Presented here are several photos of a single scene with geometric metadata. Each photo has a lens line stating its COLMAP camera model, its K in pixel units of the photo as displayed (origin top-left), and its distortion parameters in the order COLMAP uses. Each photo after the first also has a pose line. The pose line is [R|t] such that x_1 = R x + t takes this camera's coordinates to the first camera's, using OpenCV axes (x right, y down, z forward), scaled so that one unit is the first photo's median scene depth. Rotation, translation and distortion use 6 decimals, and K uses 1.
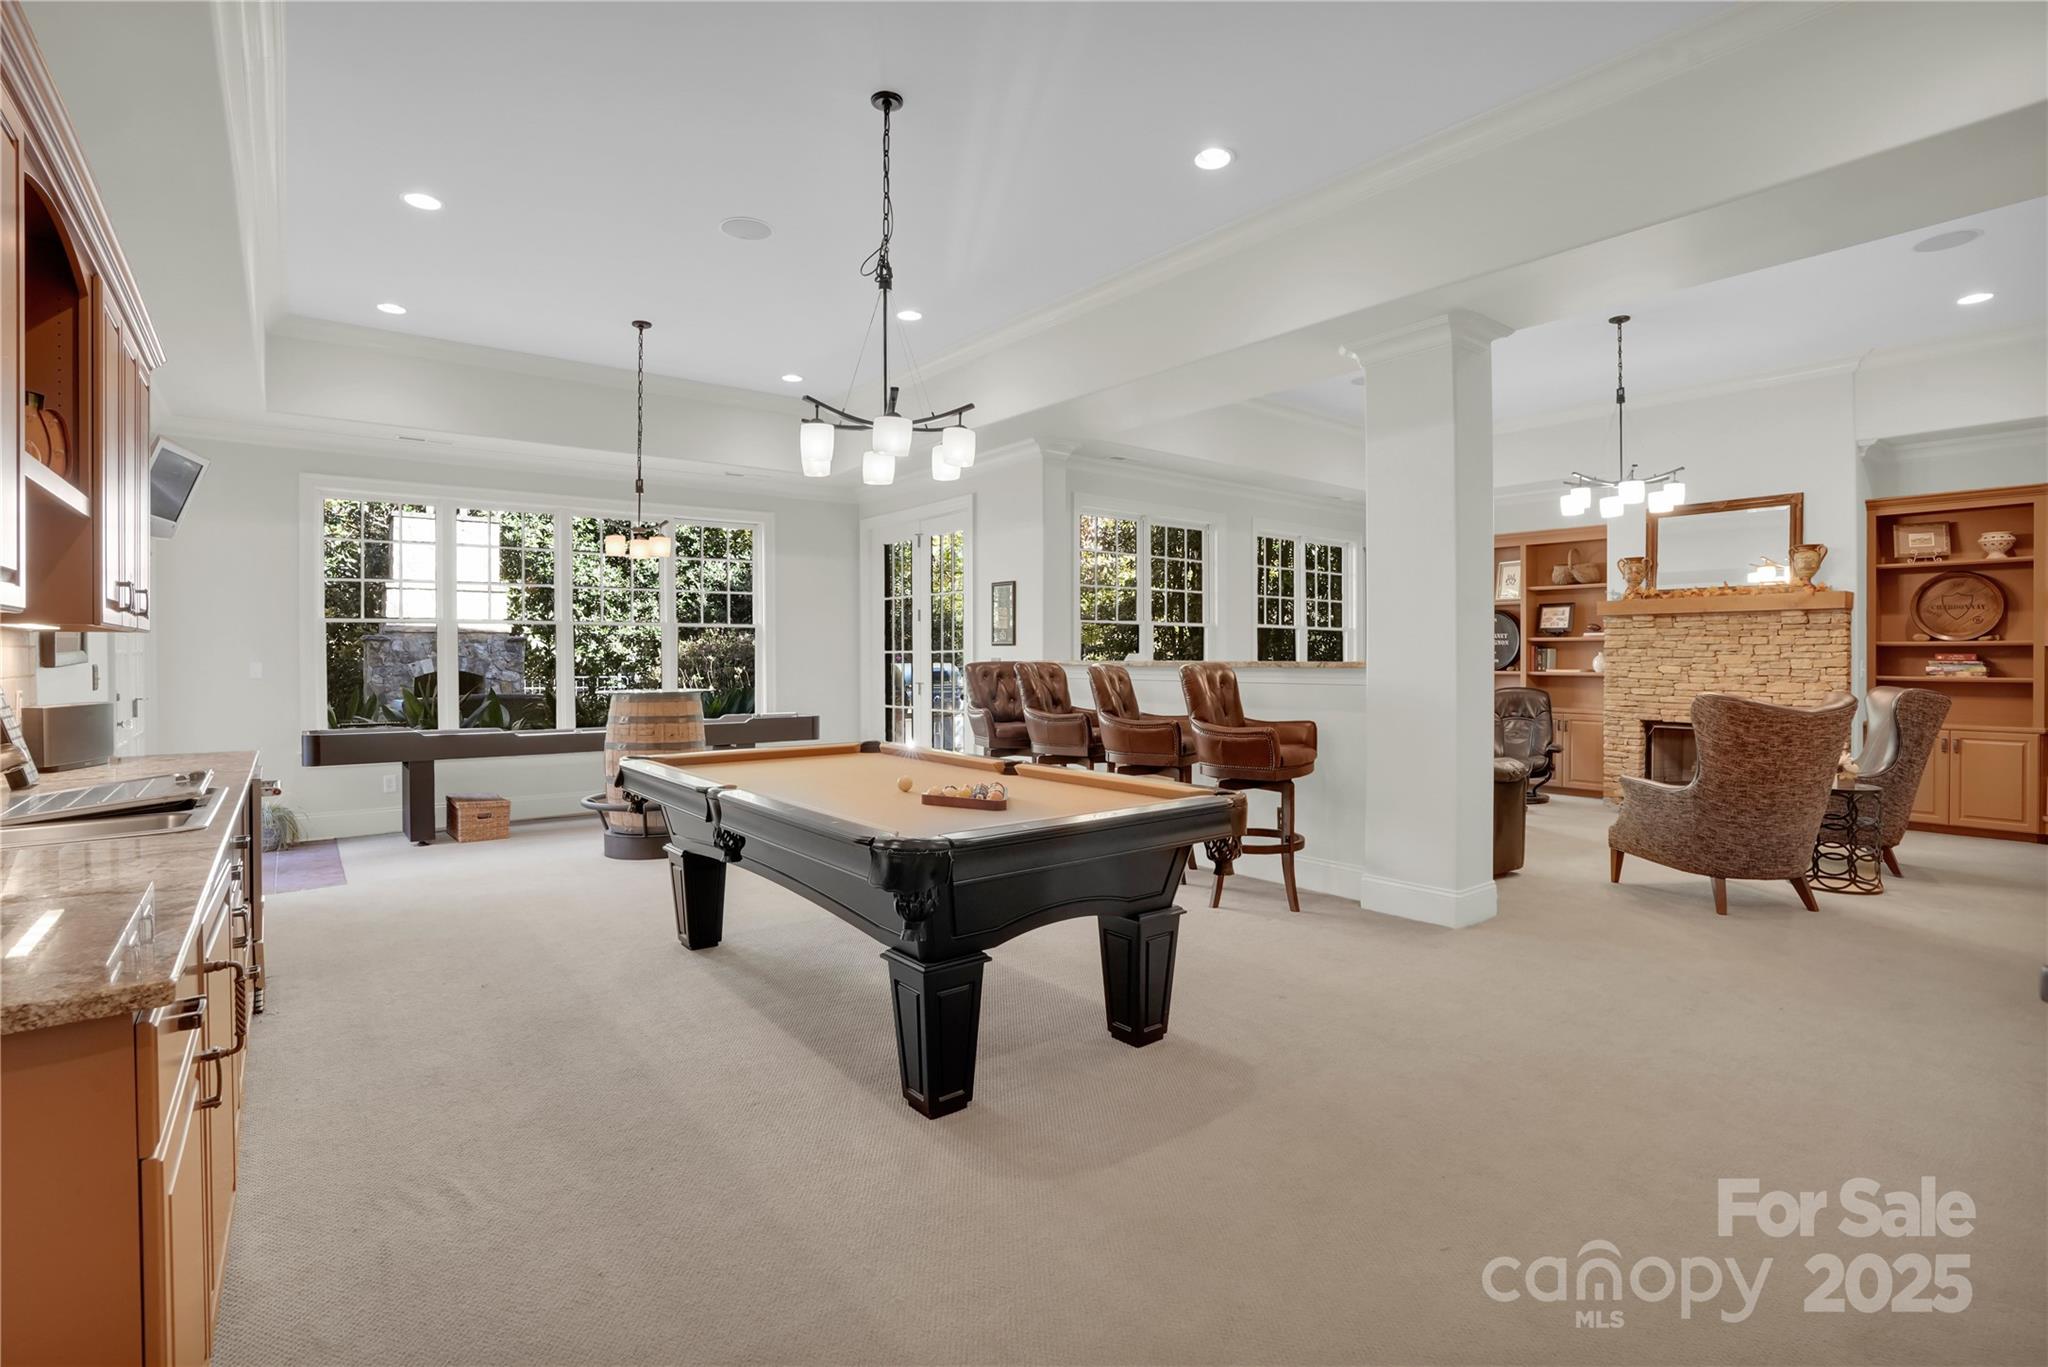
lens RADIAL K [[970.2, 0, 1053.2], [0, 970.2, 656.5], [0, 0, 1]] dist [-0.064667, 0.035406]
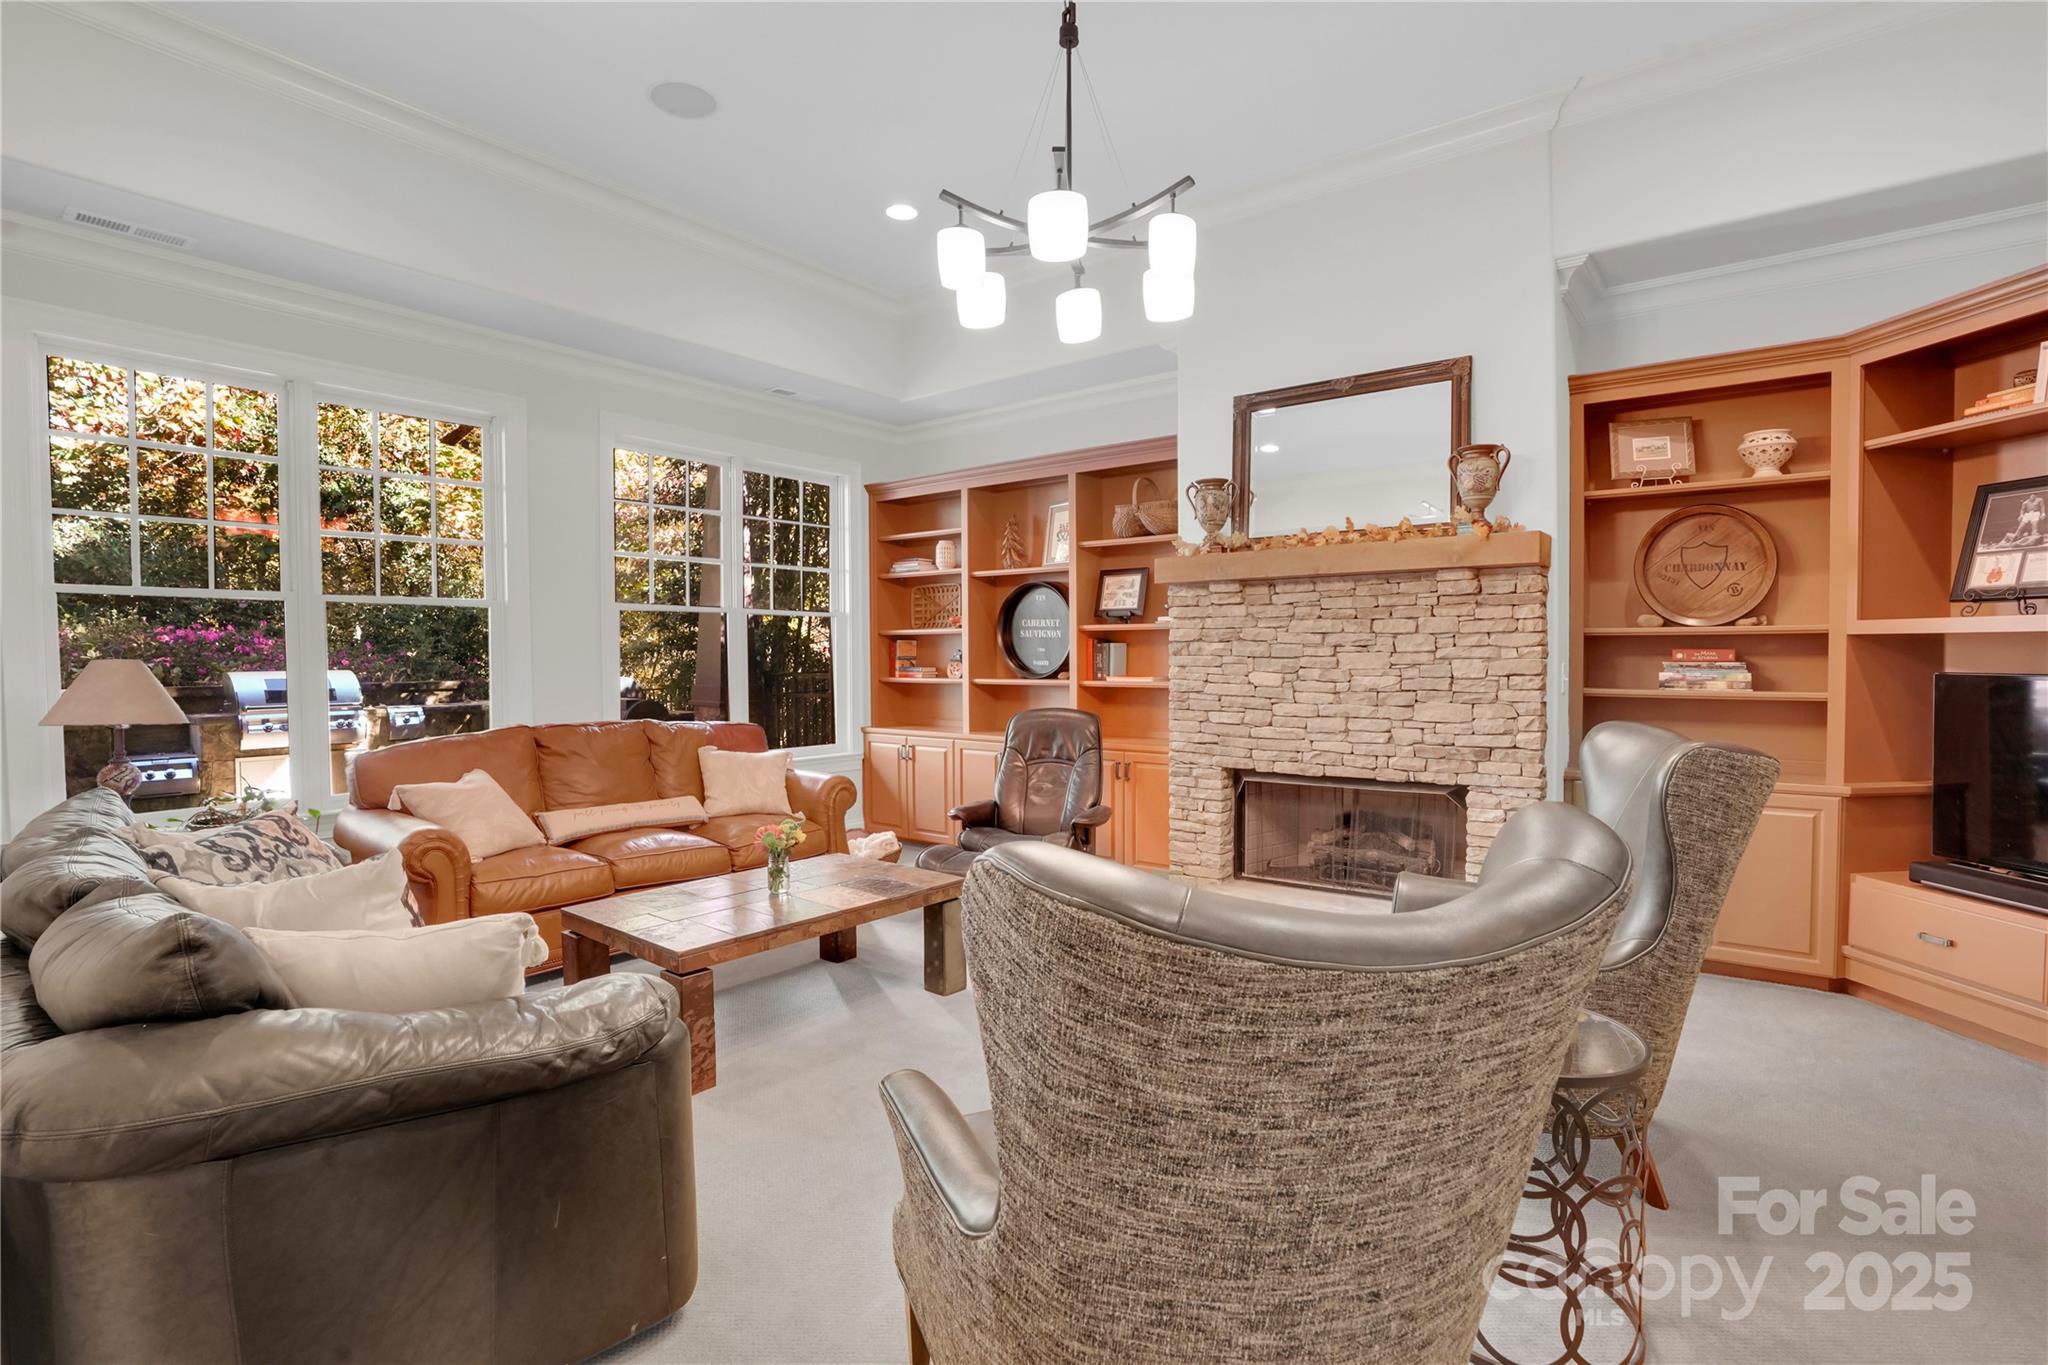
lens RADIAL K [[1010.0, 0, 1024.0], [0, 1010.0, 682.5], [0, 0, 1]] dist [-0.094894, 0.070277]
pose [[0.972762, -0.013210, 0.231431, 0.398387], [0.006857, 0.999578, 0.028233, -0.002057], [-0.231707, -0.025878, 0.972441, 0.488054]]
